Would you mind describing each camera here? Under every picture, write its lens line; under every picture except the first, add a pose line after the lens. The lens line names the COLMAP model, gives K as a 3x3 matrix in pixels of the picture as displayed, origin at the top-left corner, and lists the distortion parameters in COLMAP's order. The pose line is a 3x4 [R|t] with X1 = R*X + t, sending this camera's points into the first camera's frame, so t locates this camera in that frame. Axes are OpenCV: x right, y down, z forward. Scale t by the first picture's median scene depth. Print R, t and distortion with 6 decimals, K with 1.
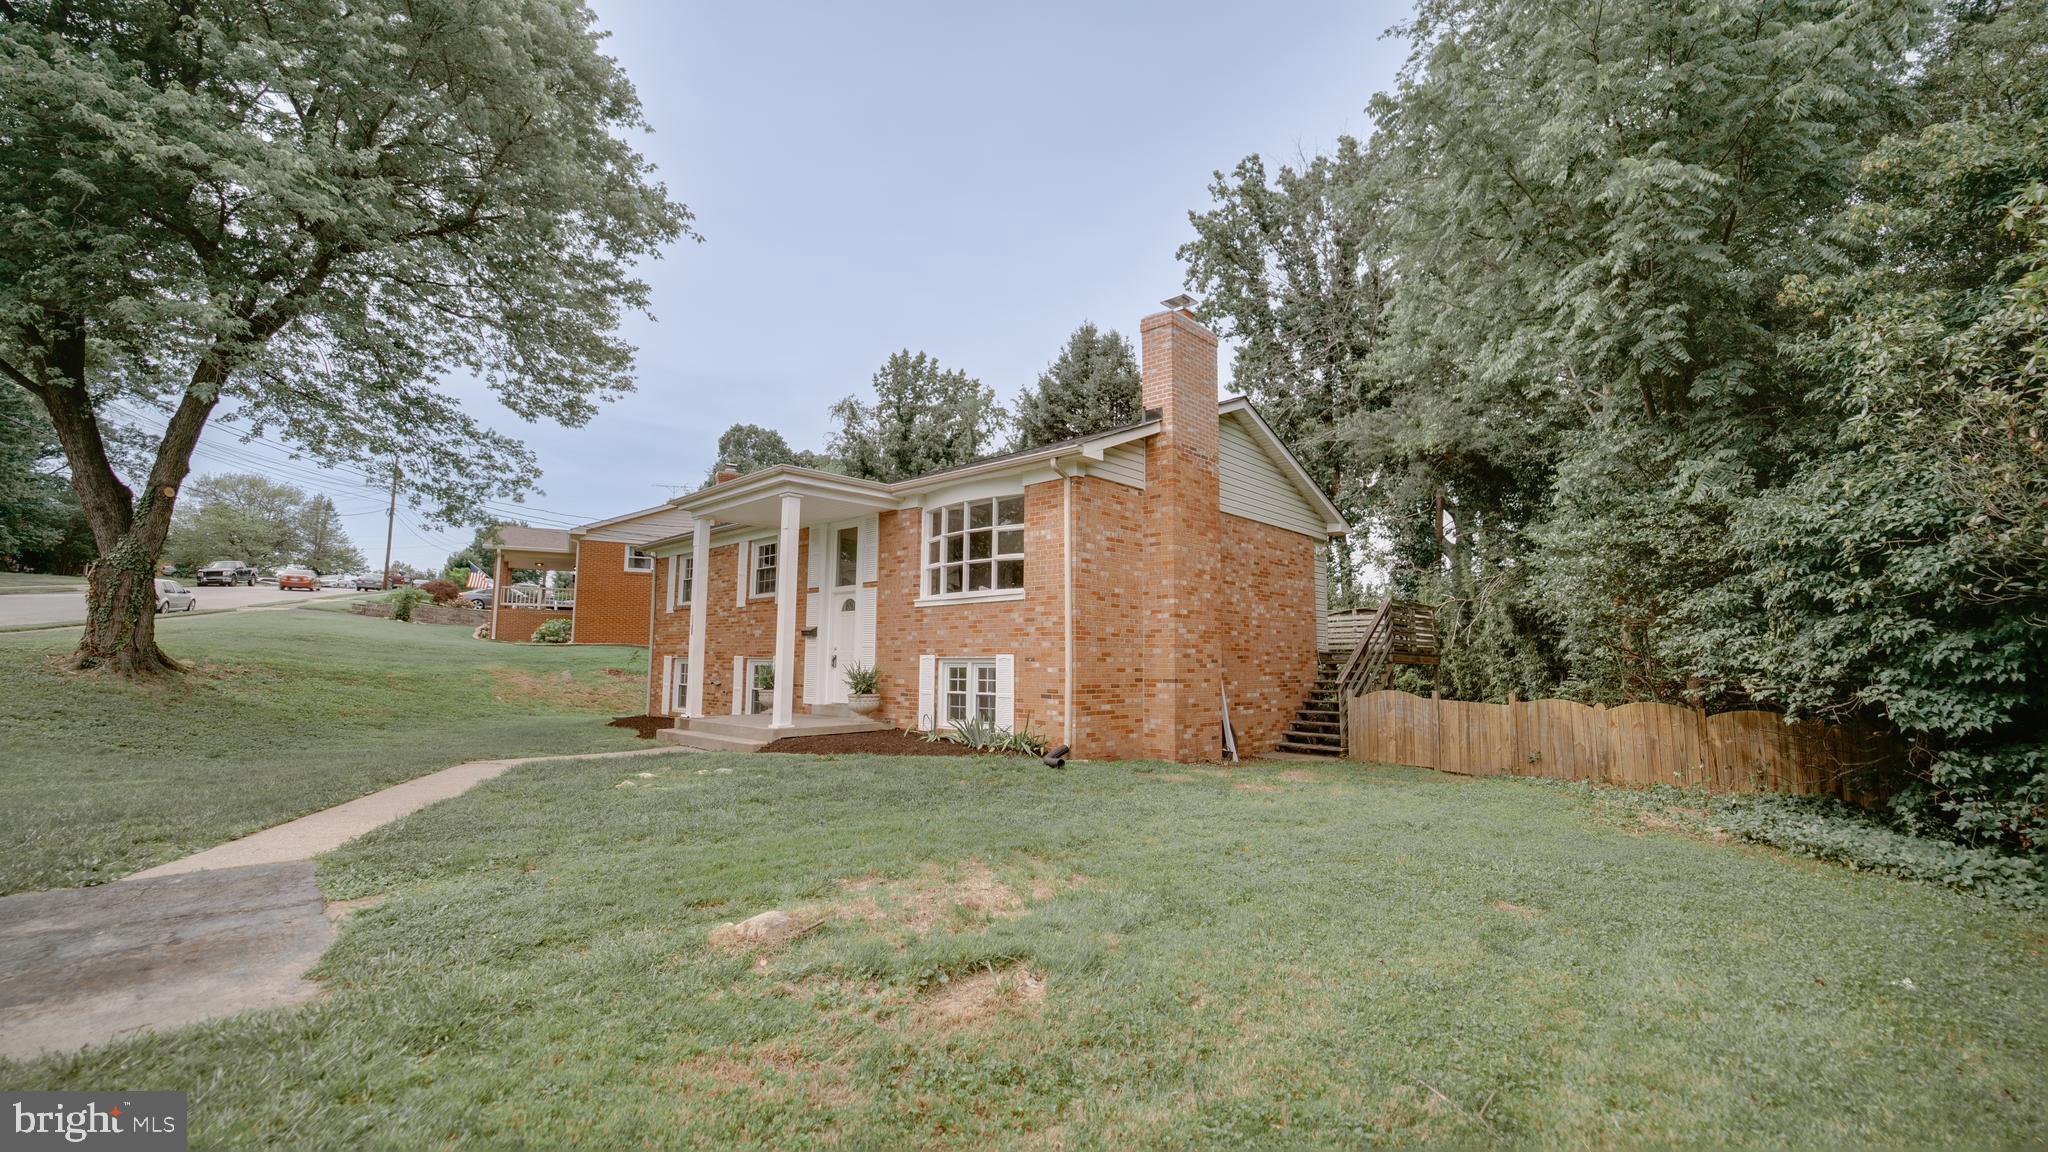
lens RADIAL K [[831.9, 0, 1028.7], [0, 831.9, 577.7], [0, 0, 1]] dist [-0.022663, 0.000010]
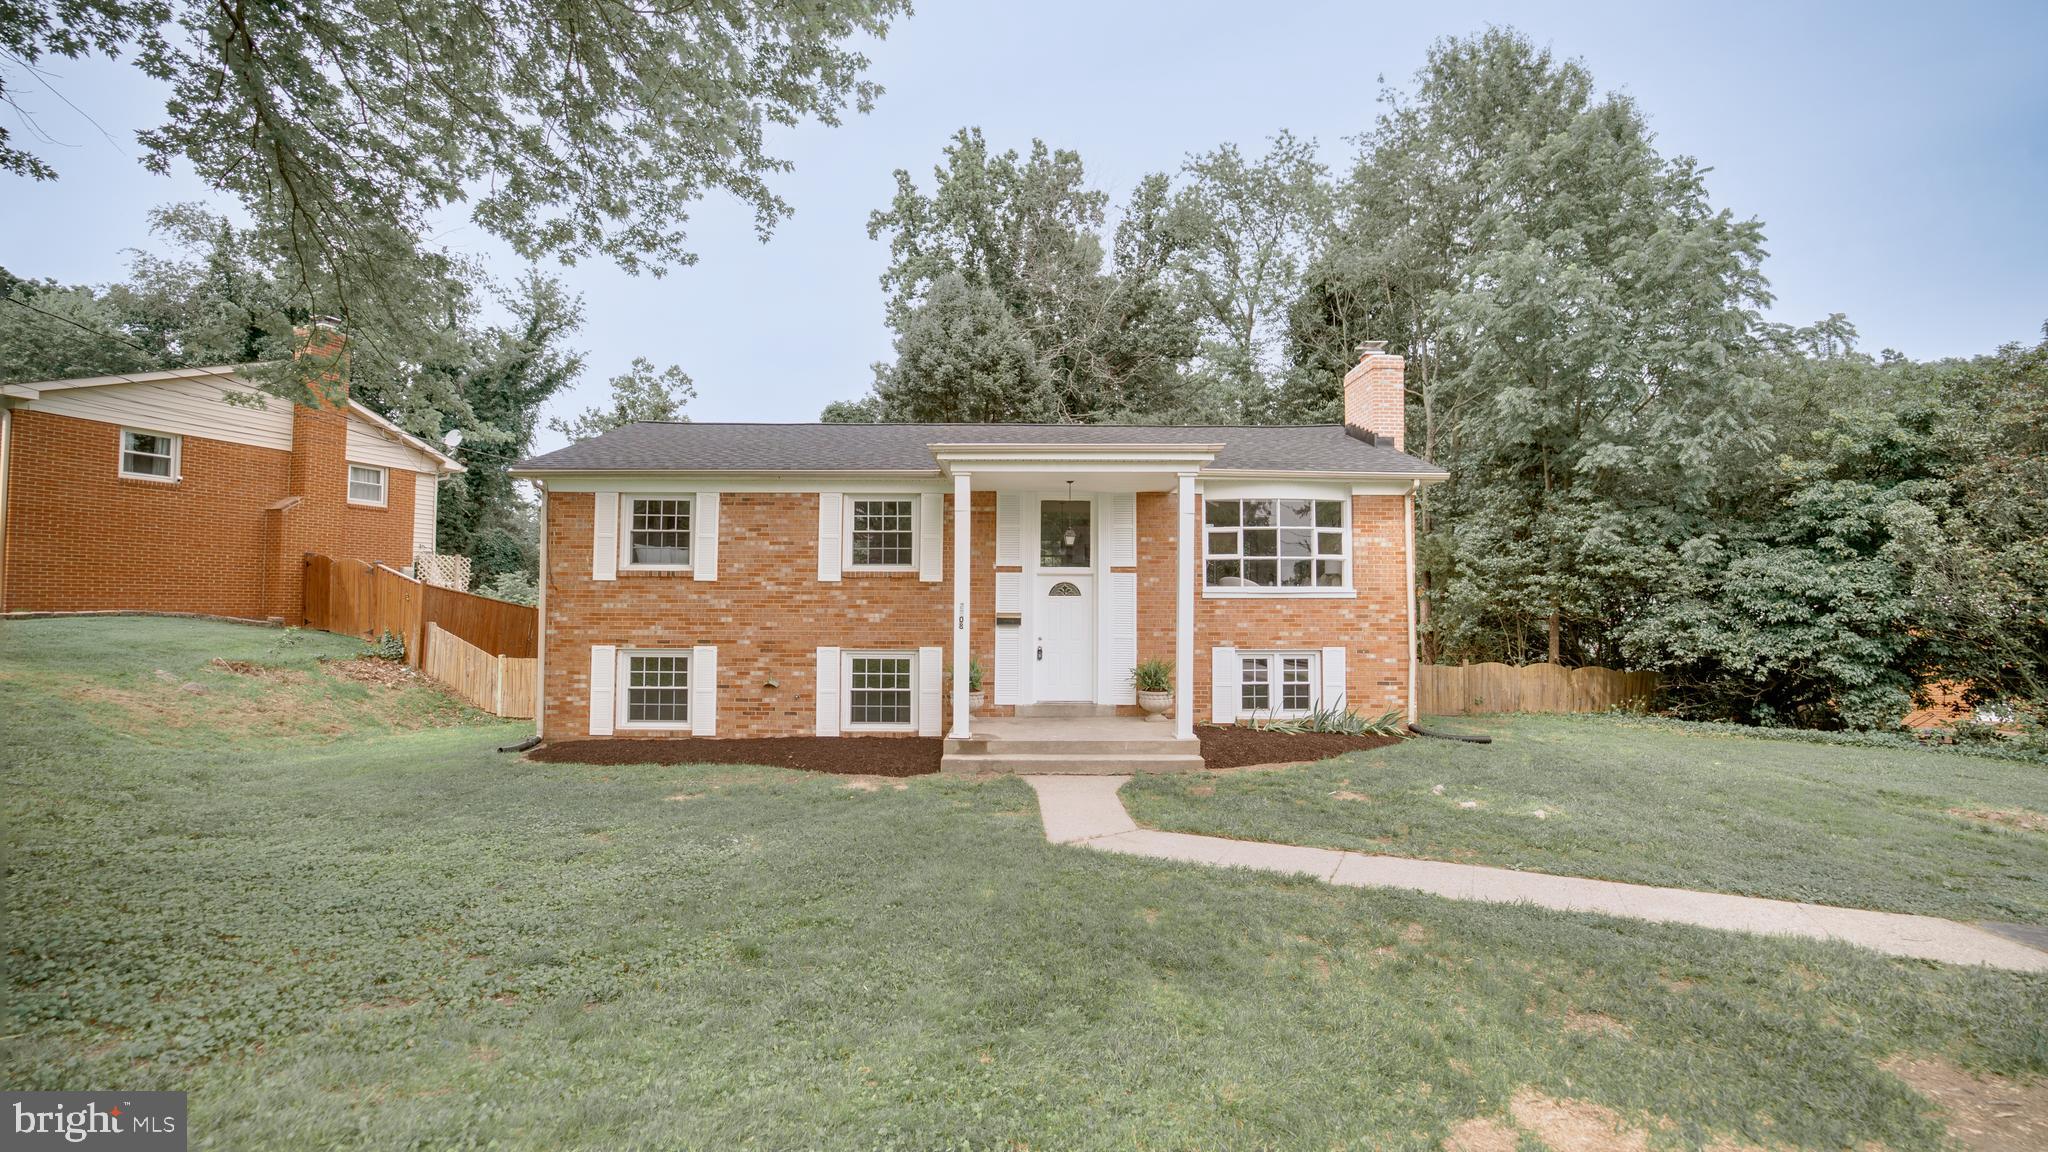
lens RADIAL K [[831.9, 0, 1028.7], [0, 831.9, 577.7], [0, 0, 1]] dist [-0.022663, 0.000010]
pose [[0.718191, 0.020153, 0.695554, -1.047646], [-0.070156, 0.996584, 0.043564, -0.017957], [-0.692300, -0.080085, 0.717152, 0.486116]]
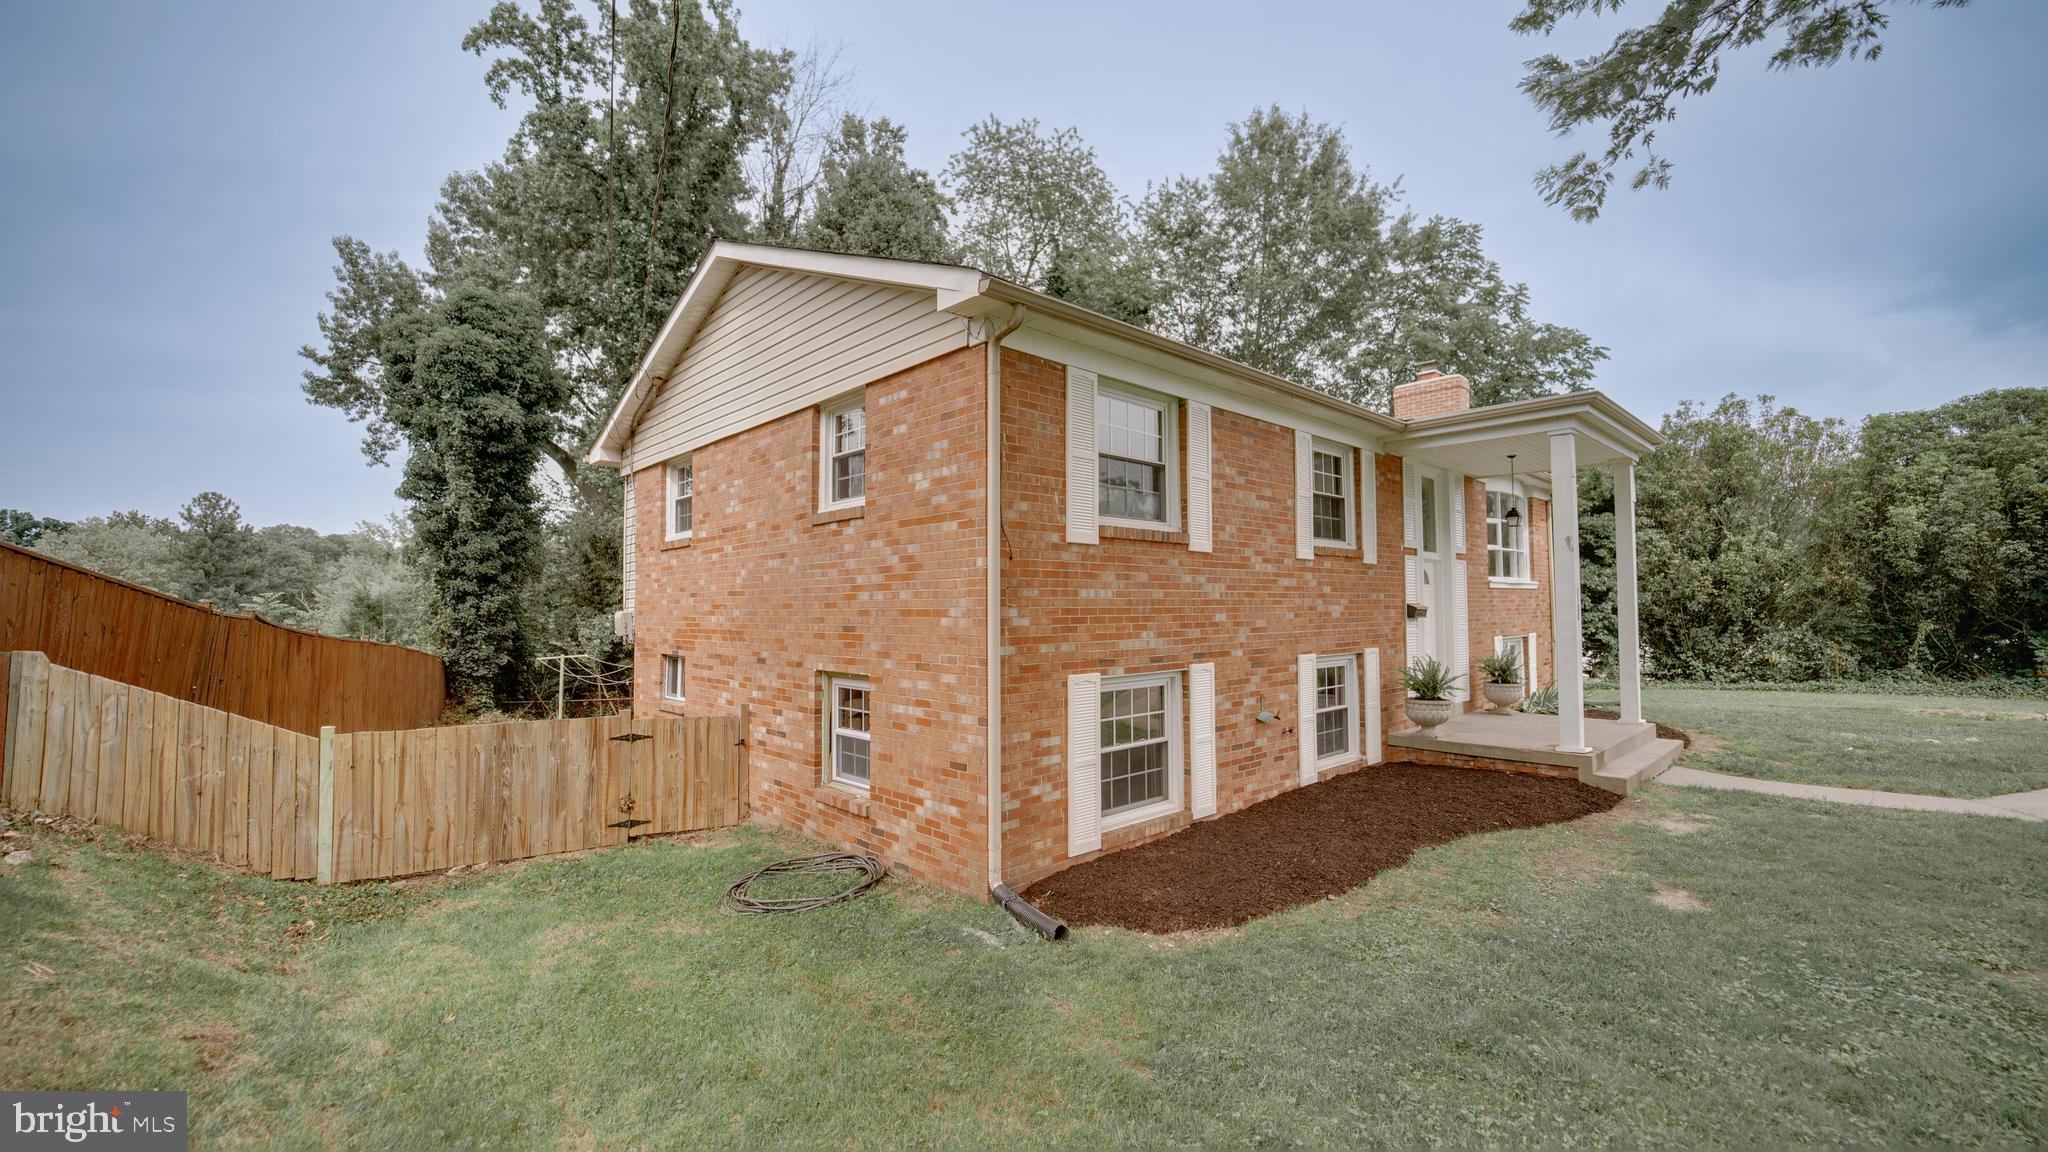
lens RADIAL K [[831.9, 0, 1028.7], [0, 831.9, 577.7], [0, 0, 1]] dist [-0.022663, 0.000010]
pose [[0.055638, 0.029377, 0.998019, -1.236502], [-0.093868, 0.995294, -0.024064, 0.107142], [-0.994029, -0.092343, 0.058134, 1.618892]]
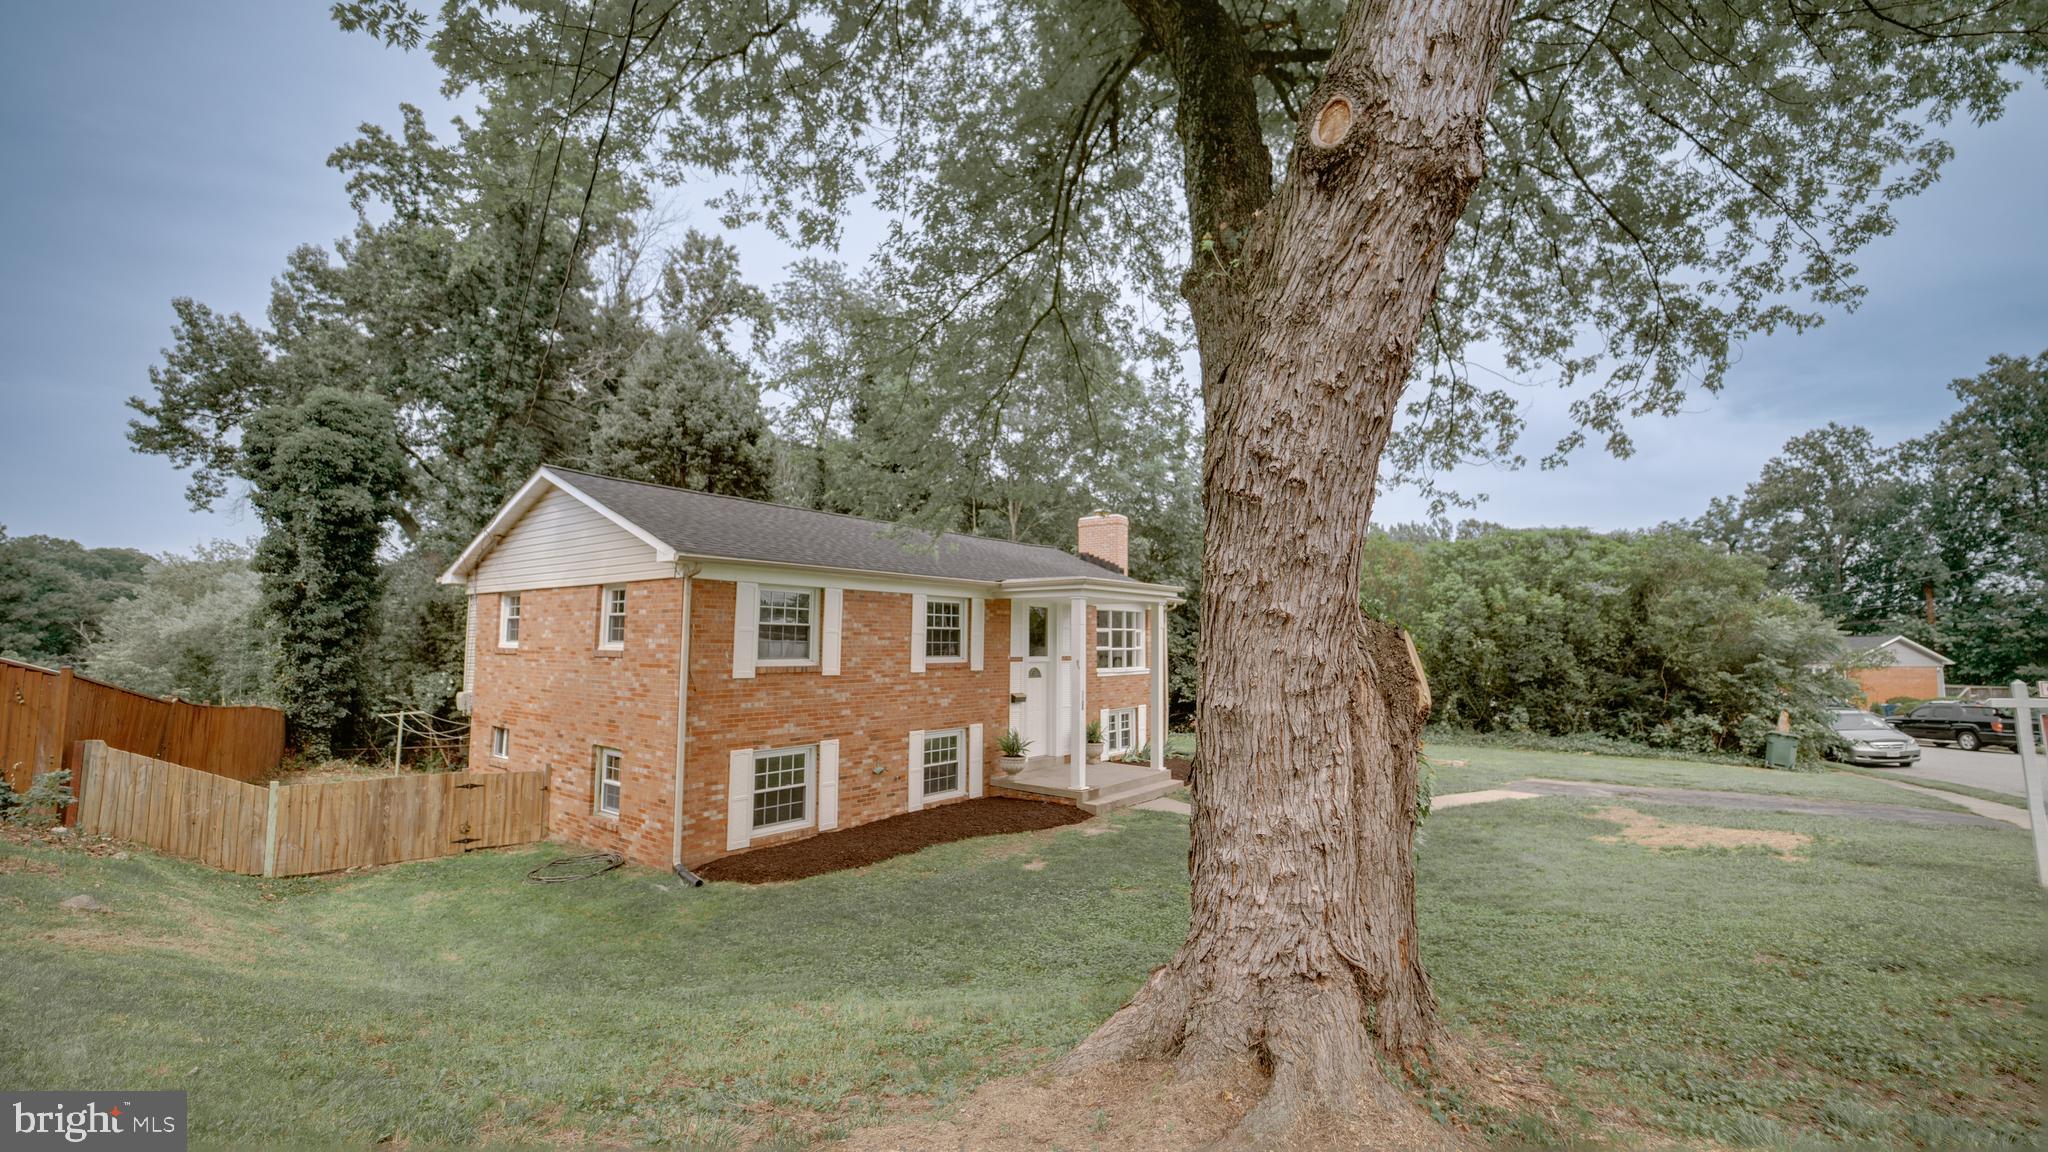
lens RADIAL K [[830.3, 0, 1024.0], [0, 830.3, 576.0], [0, 0, 1]] dist [-0.018939, -0.002736]
pose [[-0.099317, 0.071638, 0.992474, -1.708684], [-0.109525, 0.990558, -0.082460, -0.005086], [-0.989010, -0.116890, -0.090533, 1.394244]]
